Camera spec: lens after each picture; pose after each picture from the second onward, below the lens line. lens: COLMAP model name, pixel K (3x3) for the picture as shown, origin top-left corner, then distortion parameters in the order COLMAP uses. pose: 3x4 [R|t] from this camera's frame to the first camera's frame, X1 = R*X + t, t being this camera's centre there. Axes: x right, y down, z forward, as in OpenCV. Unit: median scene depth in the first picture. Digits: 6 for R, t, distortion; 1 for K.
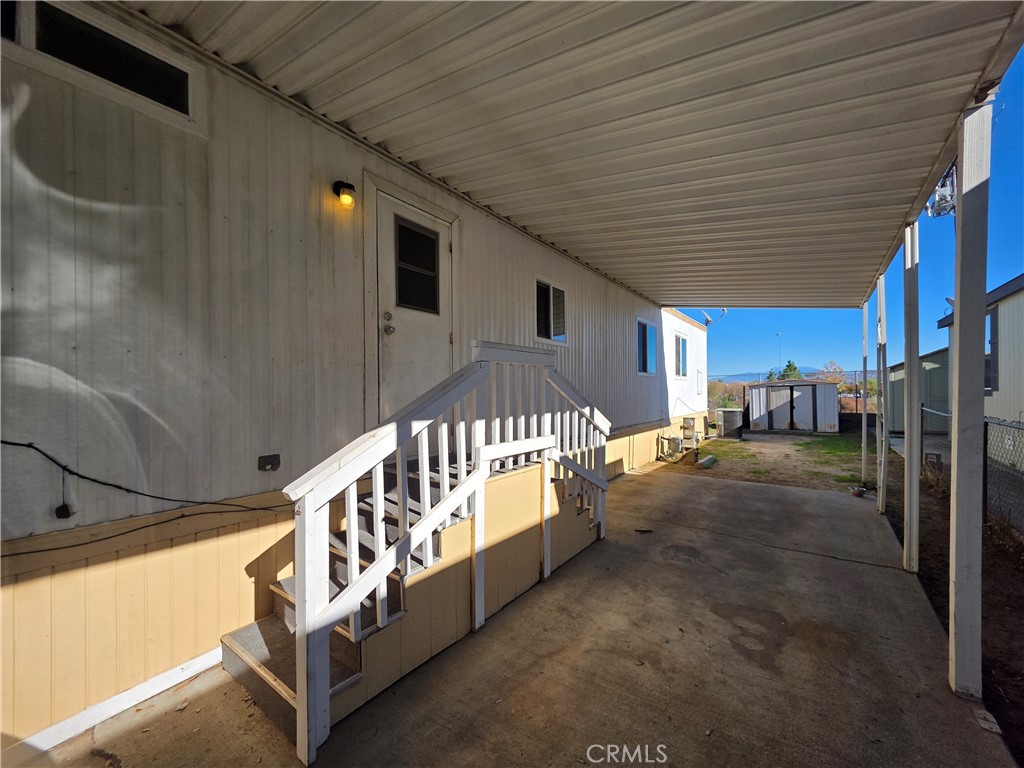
lens RADIAL K [[417.1, 0, 515.7], [0, 417.1, 394.0], [0, 0, 1]] dist [-0.009430, 0.000148]
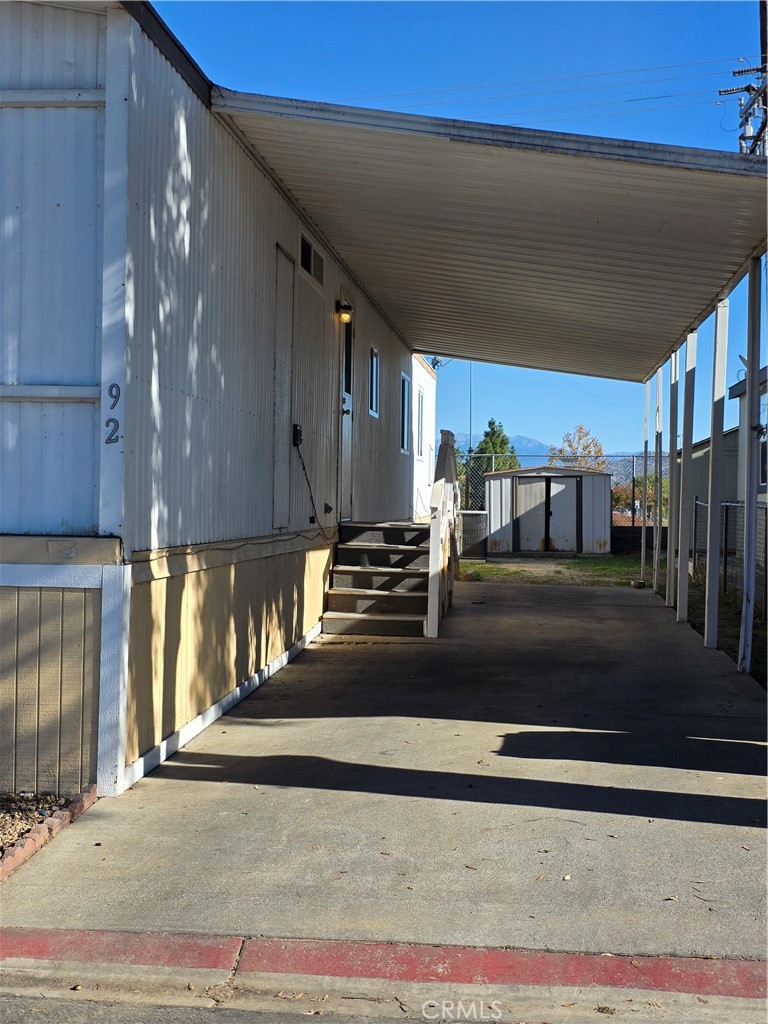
lens RADIAL K [[1372.6, 0, 383.8], [0, 1372.6, 510.5], [0, 0, 1]] dist [-0.002403, 0.000000]
pose [[0.871272, 0.015055, 0.490569, -0.535363], [-0.018031, 0.999837, 0.001341, 0.031842], [-0.490469, -0.010014, 0.871401, -0.634342]]
